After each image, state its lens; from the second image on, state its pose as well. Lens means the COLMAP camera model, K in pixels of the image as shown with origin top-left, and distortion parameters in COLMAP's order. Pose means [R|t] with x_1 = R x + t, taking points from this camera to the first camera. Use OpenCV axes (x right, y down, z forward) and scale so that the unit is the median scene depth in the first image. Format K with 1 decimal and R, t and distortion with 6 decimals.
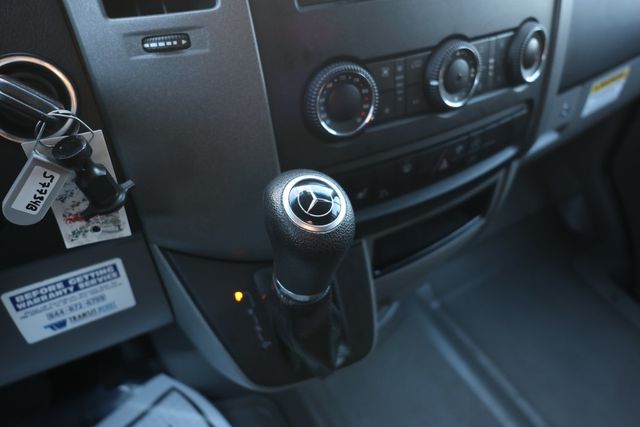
lens RADIAL K [[435.4, 0, 320.0], [0, 435.4, 213.5], [0, 0, 1]] dist [-0.029381, 0.001208]
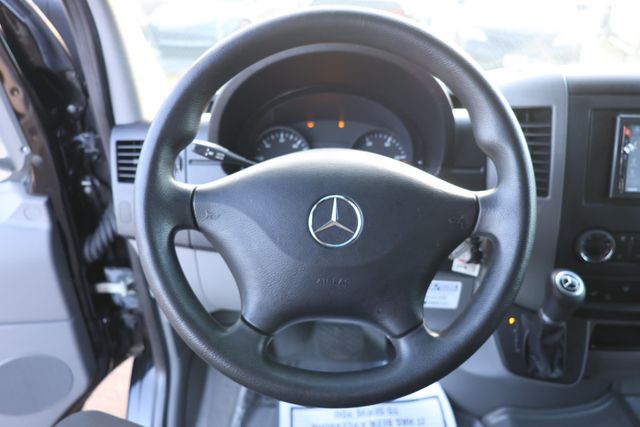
lens RADIAL K [[435.4, 0, 320.0], [0, 435.4, 213.5], [0, 0, 1]] dist [-0.029381, 0.001208]
pose [[0.822164, 0.252008, -0.510430, -0.020453], [-0.336660, 0.938306, -0.079009, 0.204367], [0.459029, 0.236800, 0.856282, -1.414391]]
